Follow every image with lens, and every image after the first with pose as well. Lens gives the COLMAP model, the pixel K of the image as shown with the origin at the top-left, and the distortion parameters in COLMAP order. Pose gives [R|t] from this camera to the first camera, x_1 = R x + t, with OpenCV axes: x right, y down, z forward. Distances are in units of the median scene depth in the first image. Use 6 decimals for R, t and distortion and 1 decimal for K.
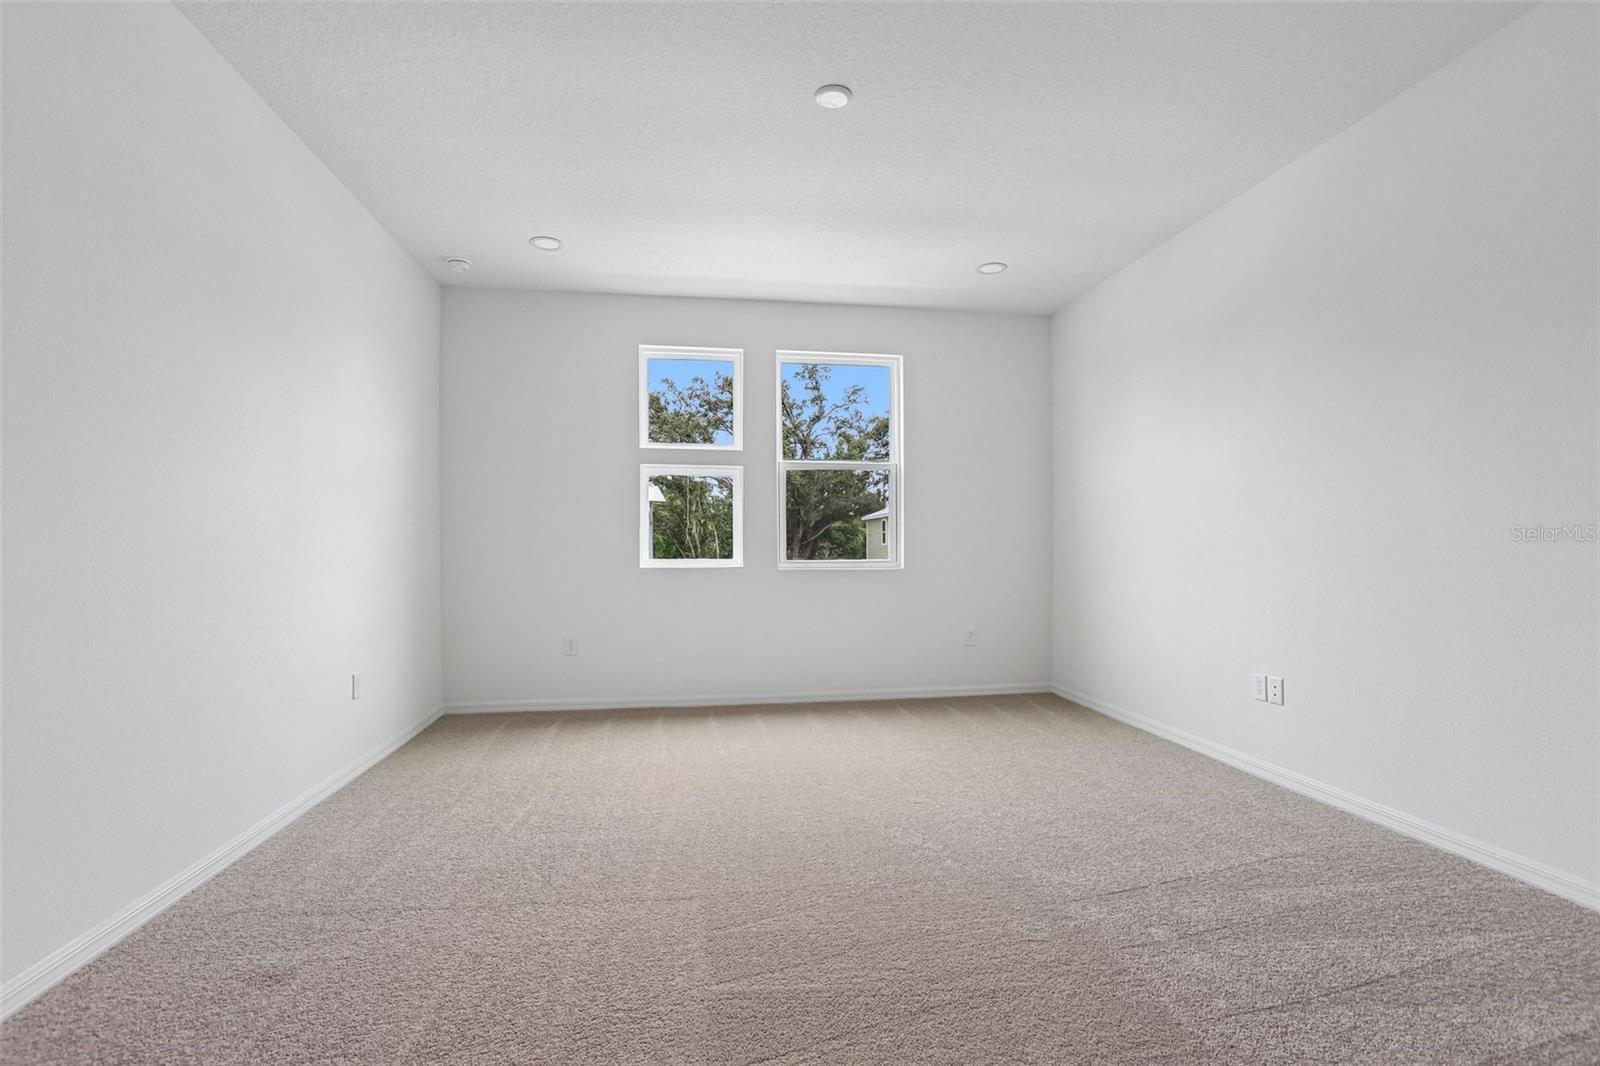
lens RADIAL K [[728.8, 0, 798.2], [0, 728.8, 549.2], [0, 0, 1]] dist [-0.037673, 0.000401]
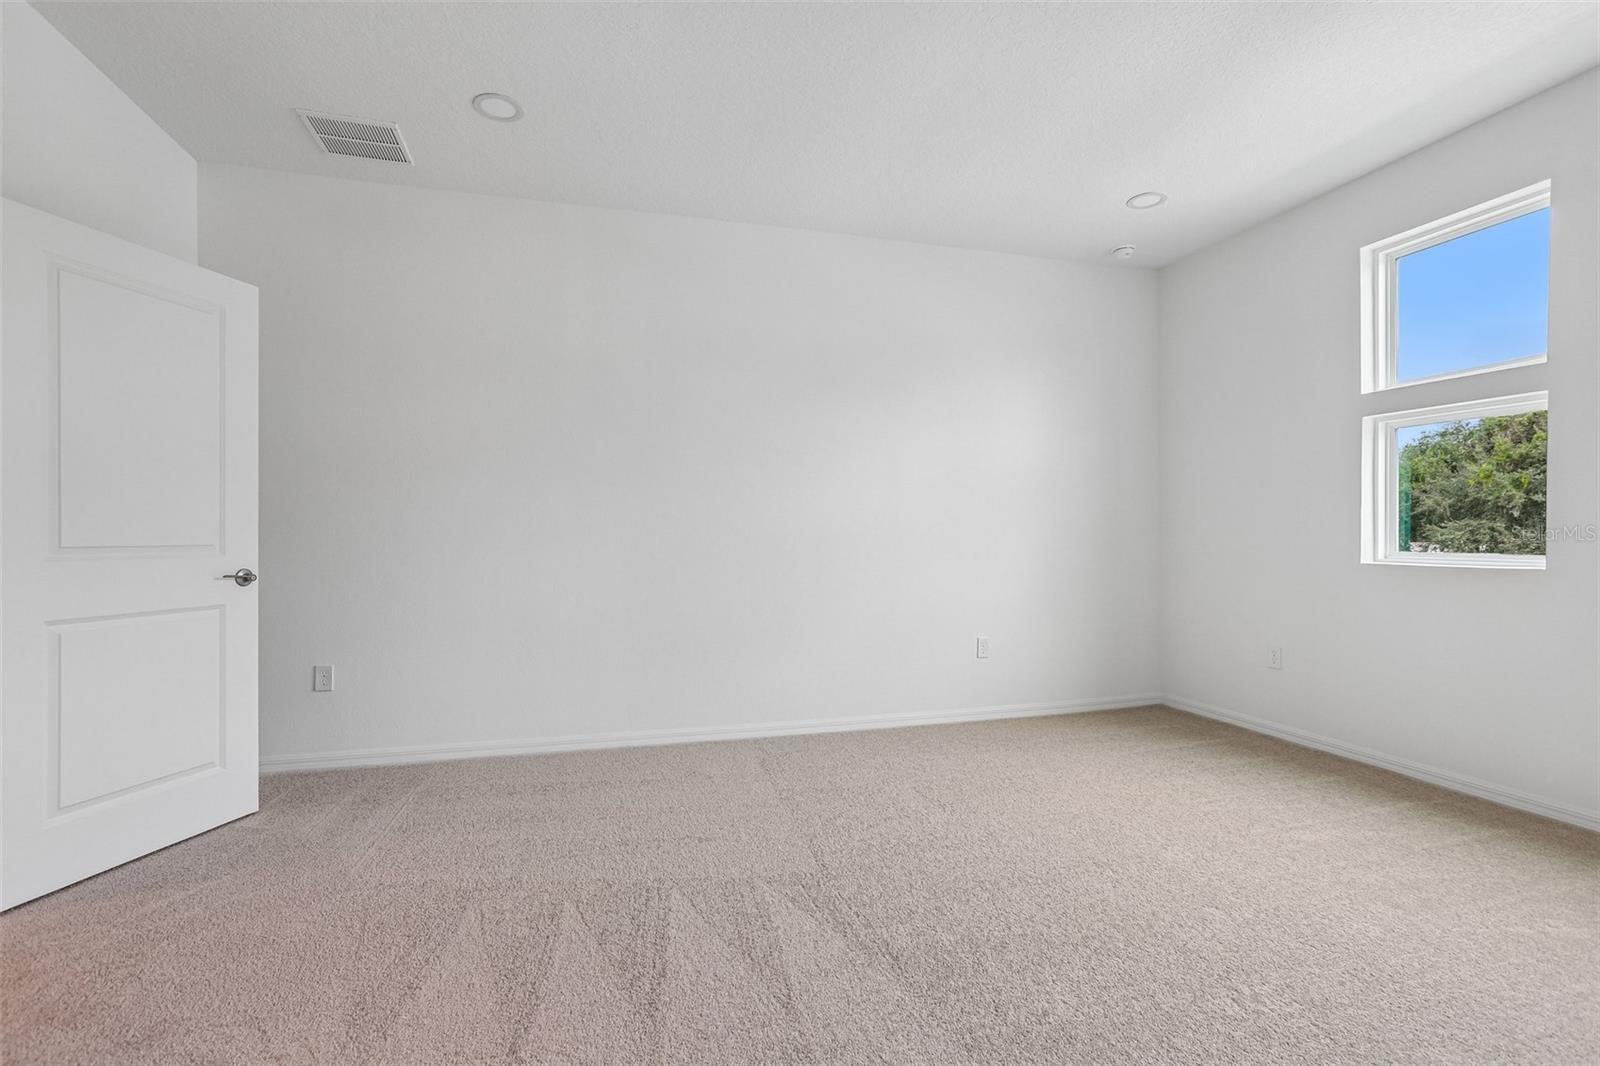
lens RADIAL K [[728.0, 0, 798.2], [0, 728.0, 537.5], [0, 0, 1]] dist [-0.055137, 0.020638]
pose [[0.115482, 0.002709, -0.993306, 0.396045], [-0.002533, 0.999994, 0.002433, -0.000124], [0.993306, 0.002235, 0.115488, 0.372202]]
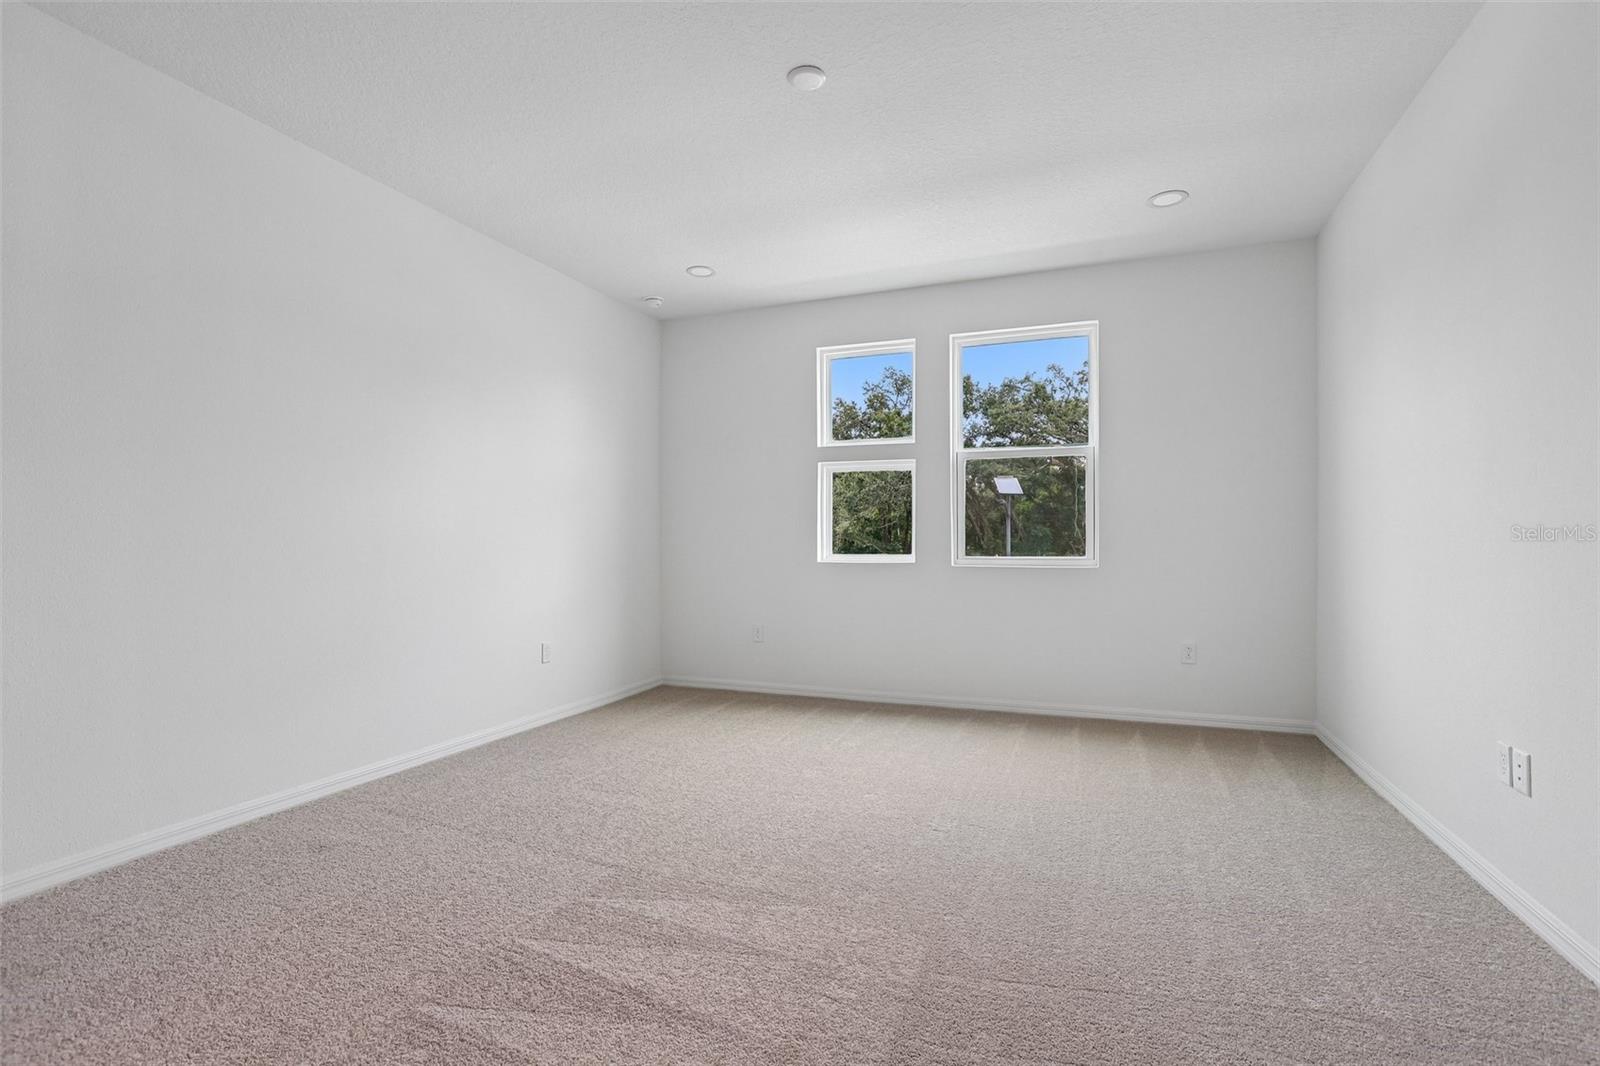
lens RADIAL K [[728.0, 0, 798.2], [0, 728.0, 537.5], [0, 0, 1]] dist [-0.055137, 0.020638]
pose [[0.858246, -0.002737, -0.513231, 0.287023], [-0.000528, 0.999981, -0.006215, -0.003075], [0.513238, 0.005605, 0.858228, 0.092808]]
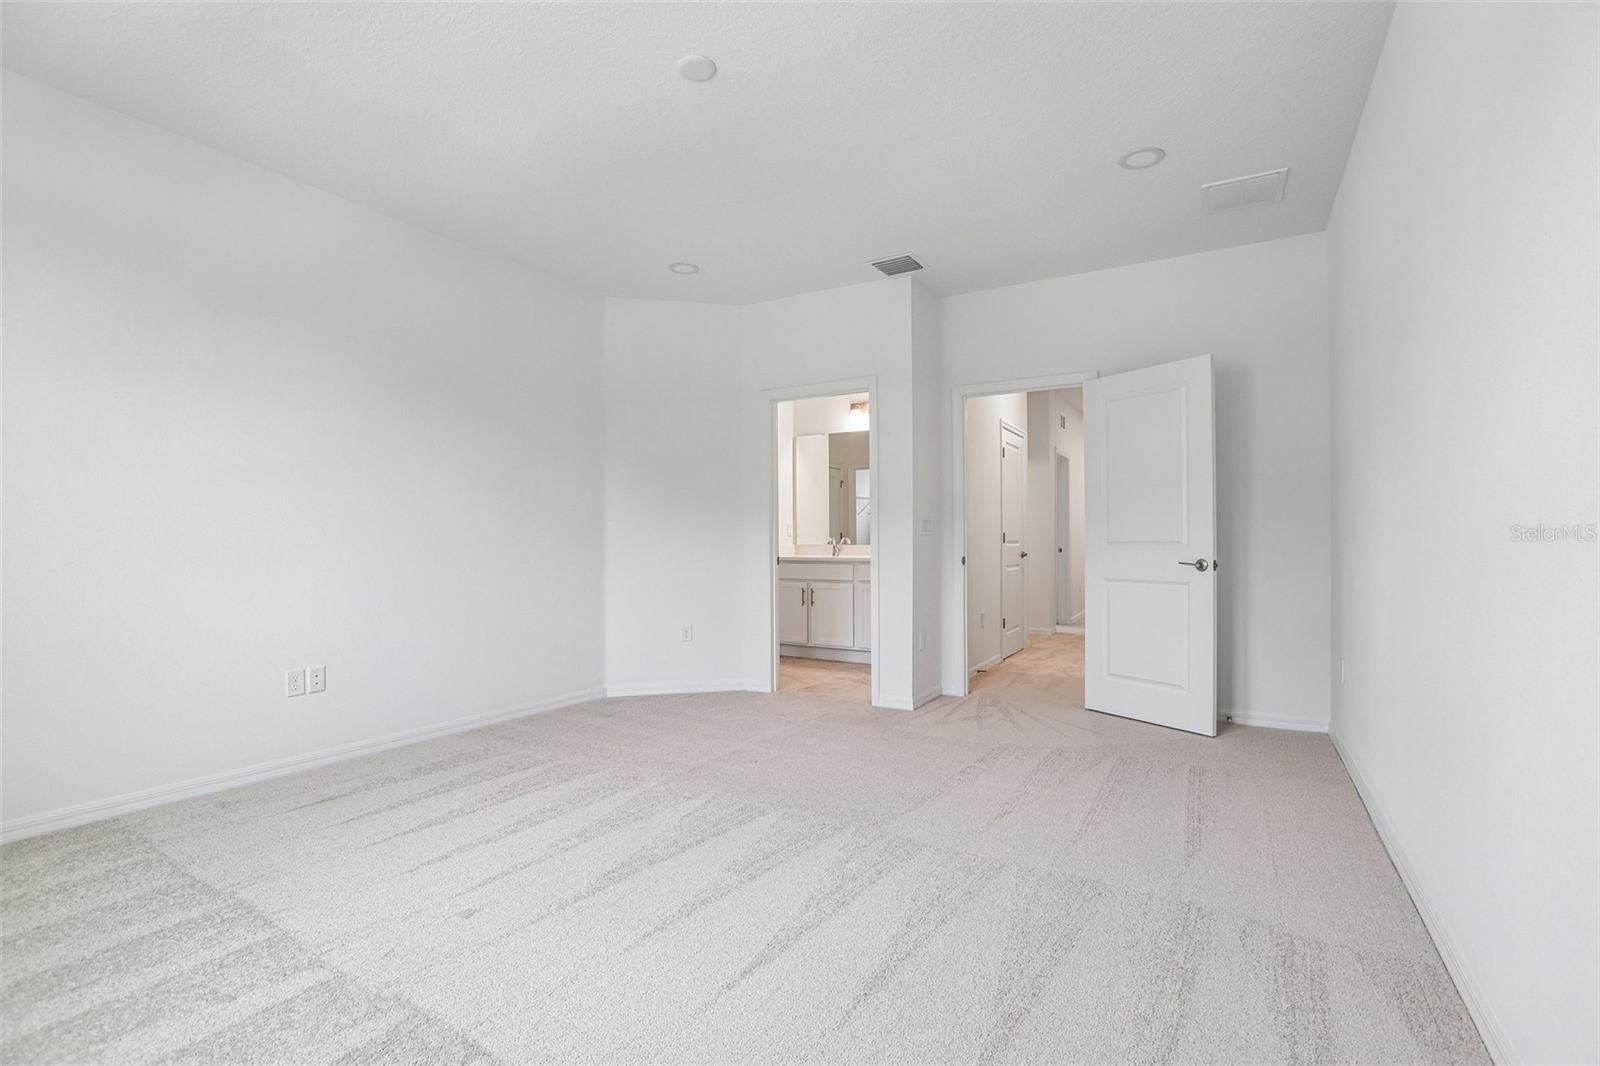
lens RADIAL K [[728.0, 0, 798.2], [0, 728.0, 537.5], [0, 0, 1]] dist [-0.055137, 0.020638]
pose [[-0.770911, 0.004830, 0.636924, -0.340372], [0.006369, 0.999980, 0.000126, 0.000308], [-0.636911, 0.004153, -0.770926, 0.878326]]
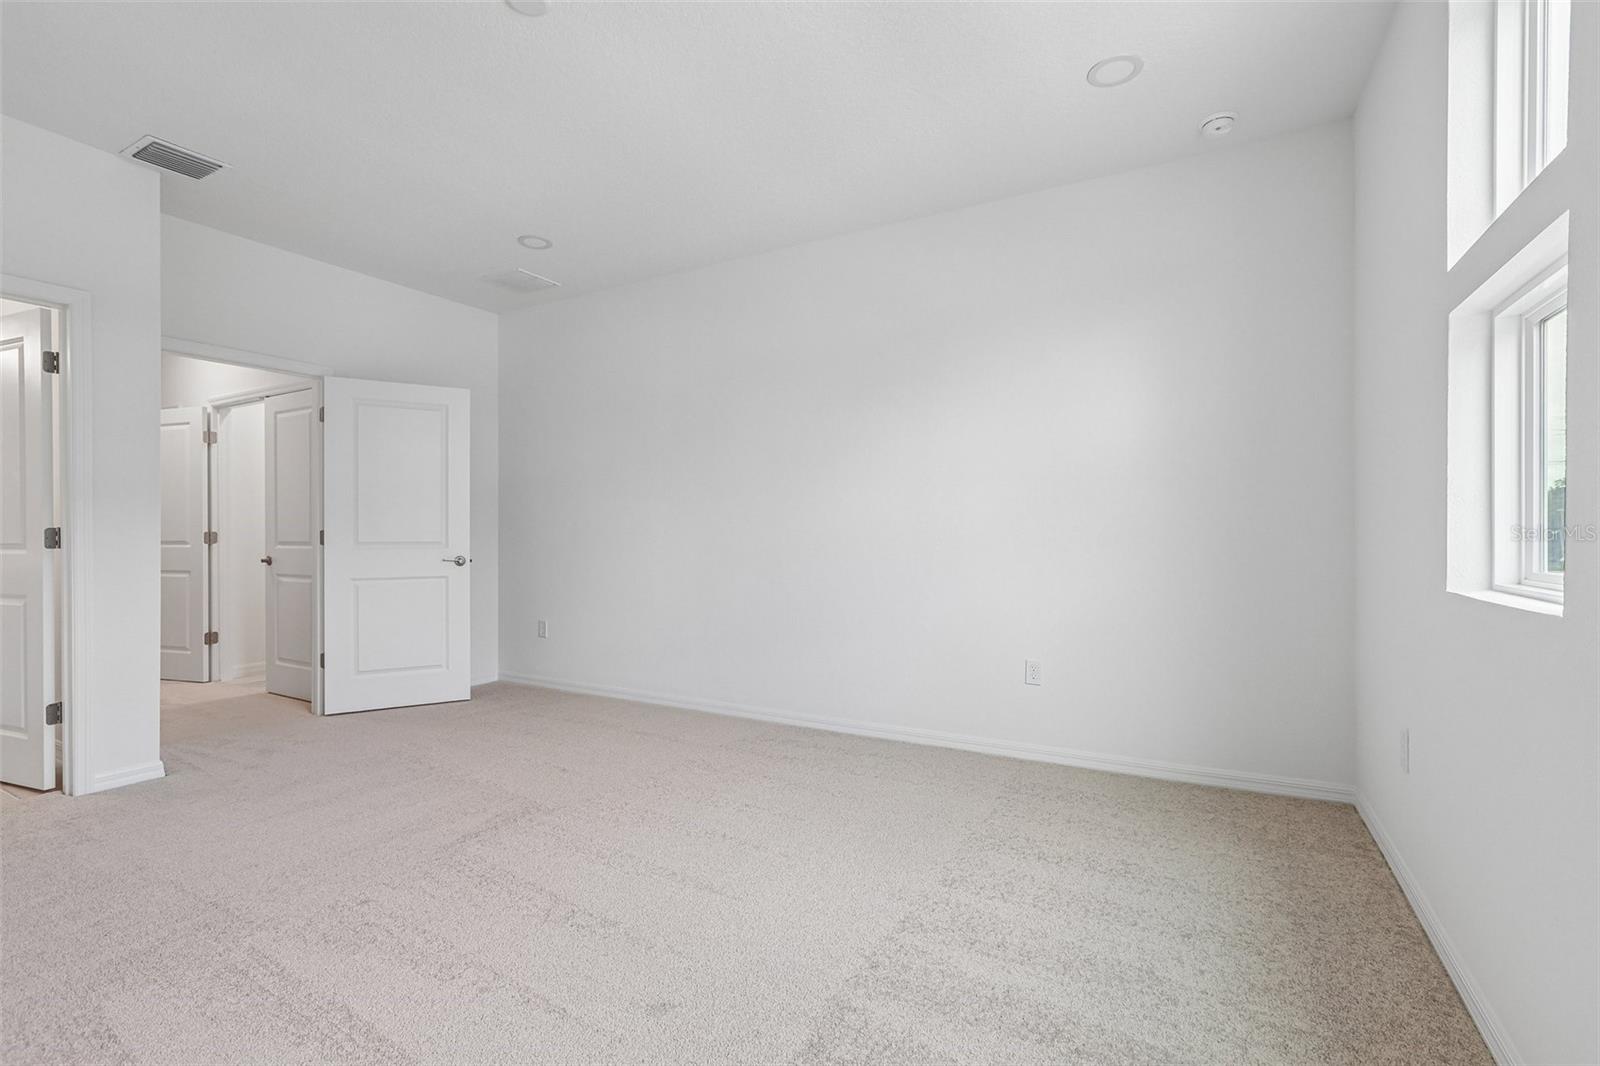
lens RADIAL K [[733.6, 0, 798.6], [0, 733.6, 537.3], [0, 0, 1]] dist [-0.032586, 0.020216]
pose [[-0.623068, -0.000039, -0.782168, 0.279995], [-0.004139, 0.999986, 0.003248, -0.003273], [0.782157, 0.005261, -0.623059, 0.949214]]
